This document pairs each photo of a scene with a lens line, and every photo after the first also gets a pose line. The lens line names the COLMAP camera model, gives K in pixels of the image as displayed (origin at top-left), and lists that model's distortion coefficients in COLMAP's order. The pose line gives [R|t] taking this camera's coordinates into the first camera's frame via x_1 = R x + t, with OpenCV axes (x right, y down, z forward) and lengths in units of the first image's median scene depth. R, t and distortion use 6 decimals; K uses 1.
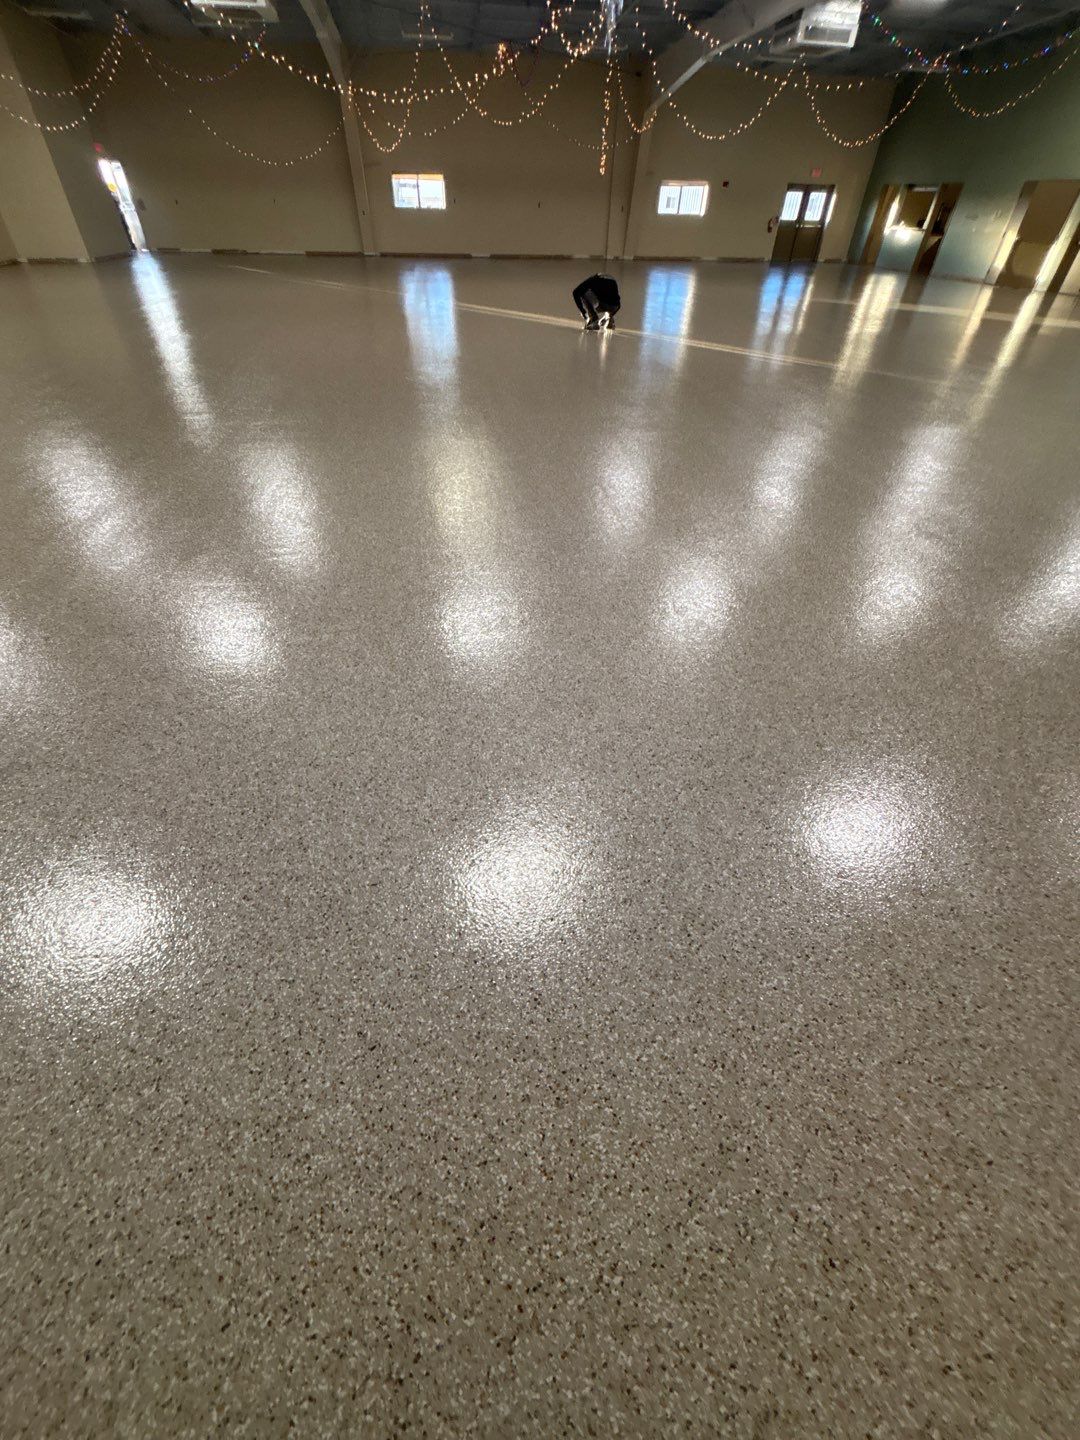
lens RADIAL K [[573.6, 0, 540.0], [0, 573.6, 720.0], [0, 0, 1]] dist [0.008422, 0.000126]
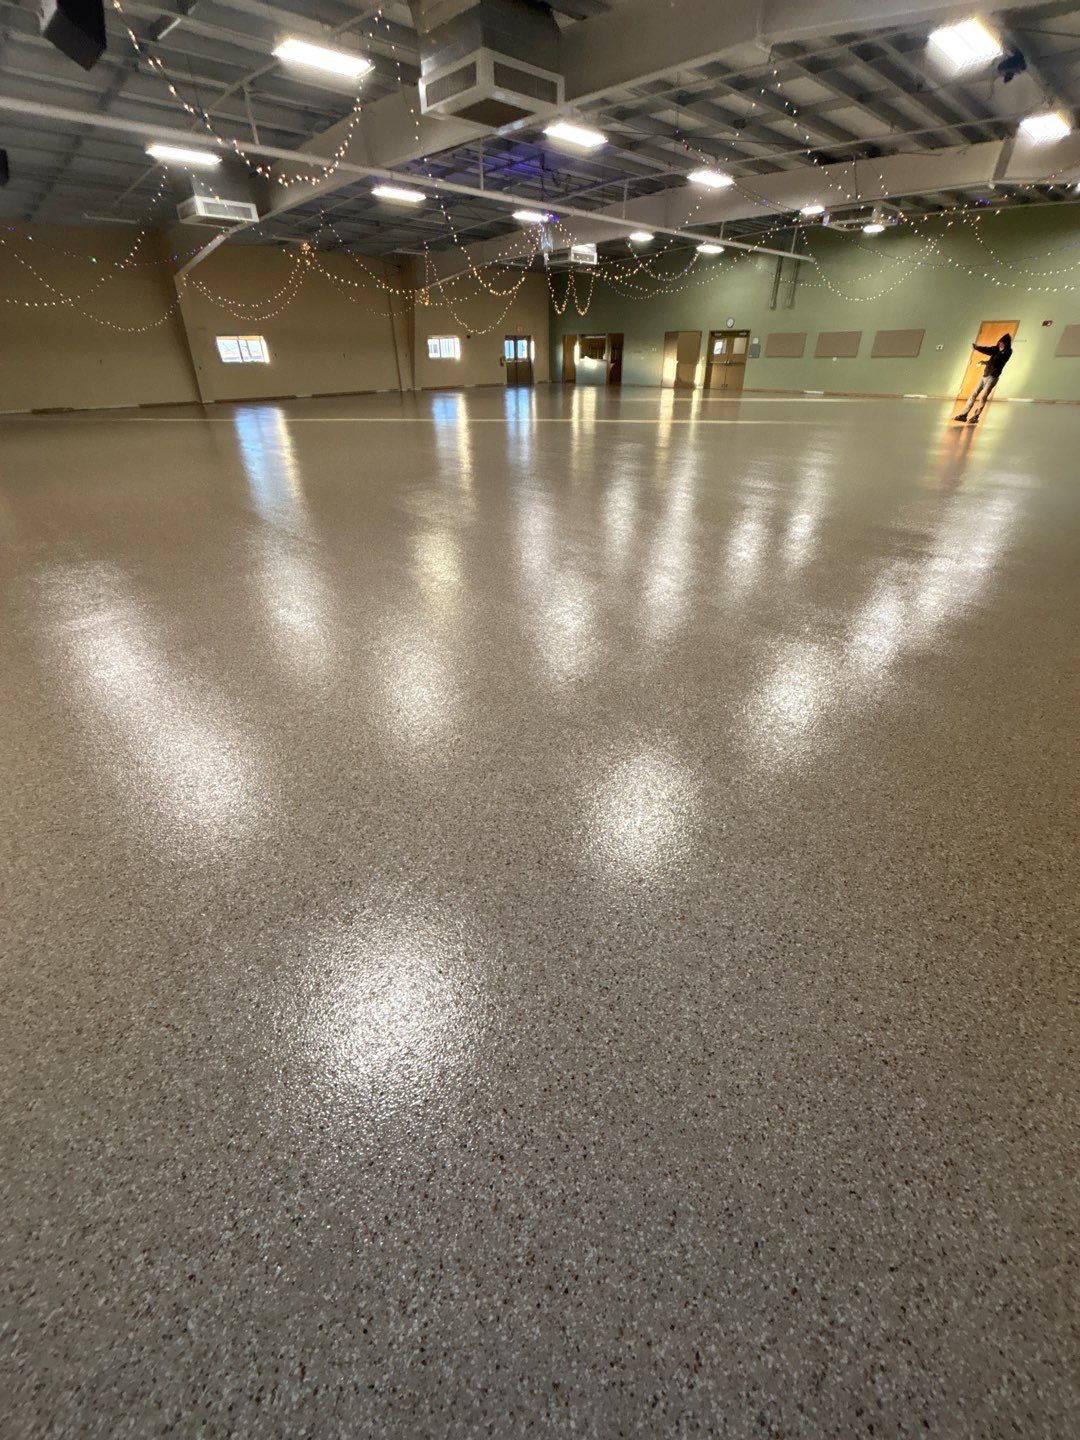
lens RADIAL K [[573.6, 0, 540.0], [0, 573.6, 720.0], [0, 0, 1]] dist [0.008422, 0.000126]
pose [[0.824452, -0.332317, 0.458087, -0.450884], [0.400084, 0.914737, -0.056469, 0.044497], [-0.400264, 0.229829, 0.887112, -0.065233]]
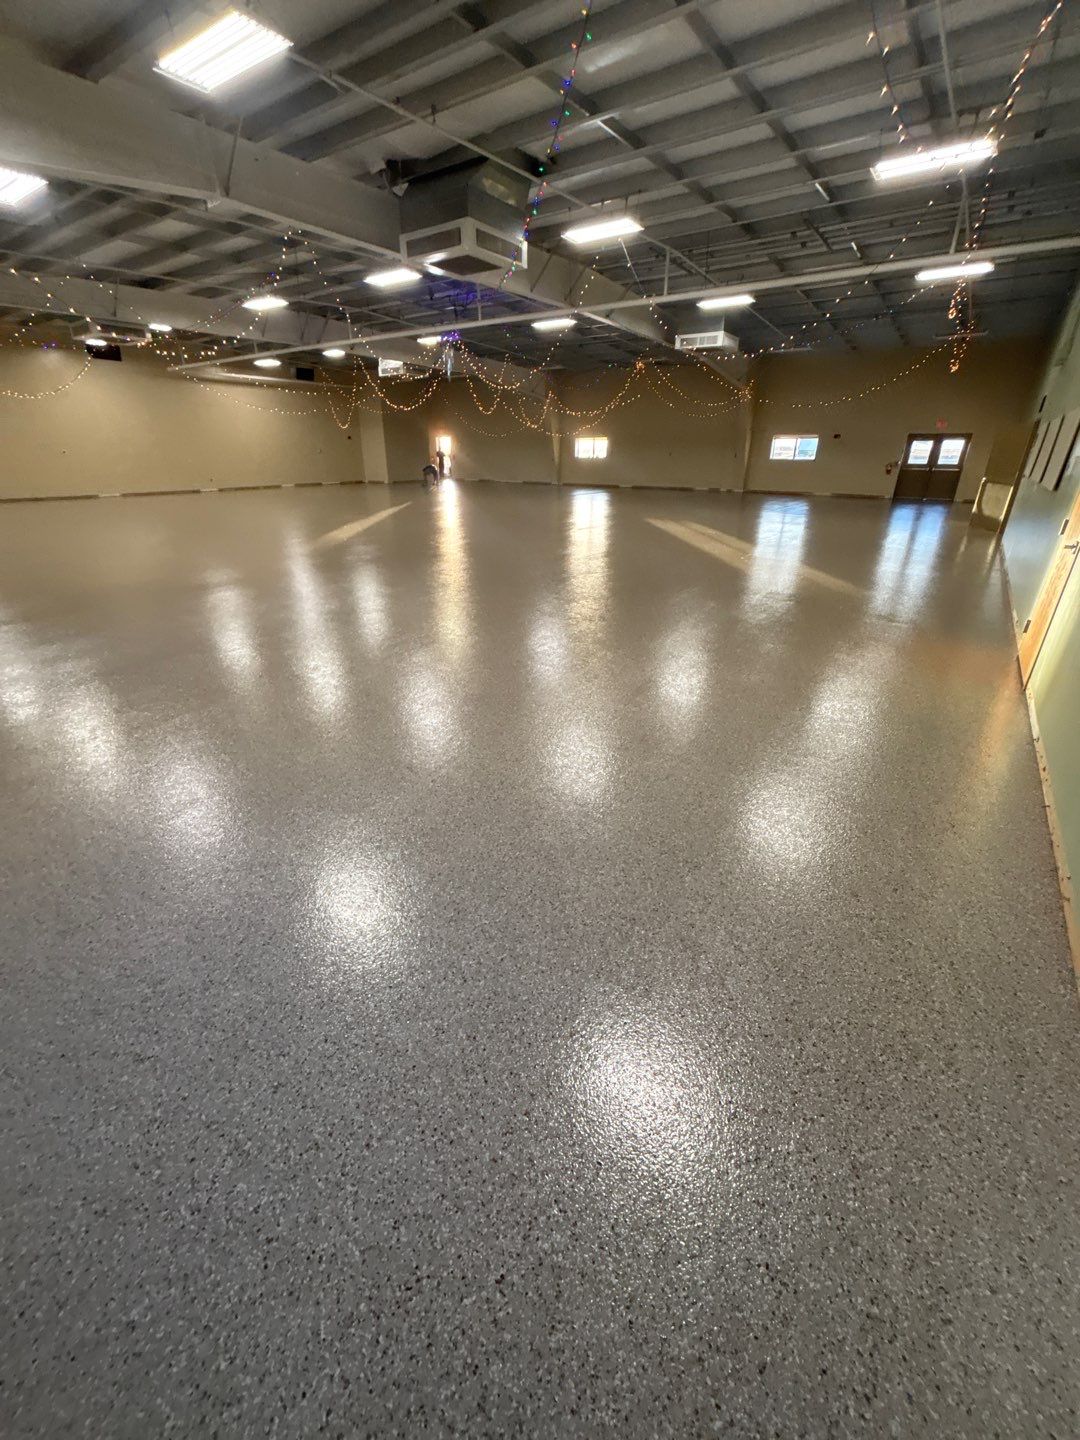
lens RADIAL K [[585.3, 0, 540.0], [0, 585.3, 720.0], [0, 0, 1]] dist [0.004678, -0.000971]
pose [[0.711088, 0.278736, -0.645493, 0.756052], [-0.463935, 0.875848, -0.132873, -0.066877], [0.528317, 0.393950, 0.752120, 0.098208]]
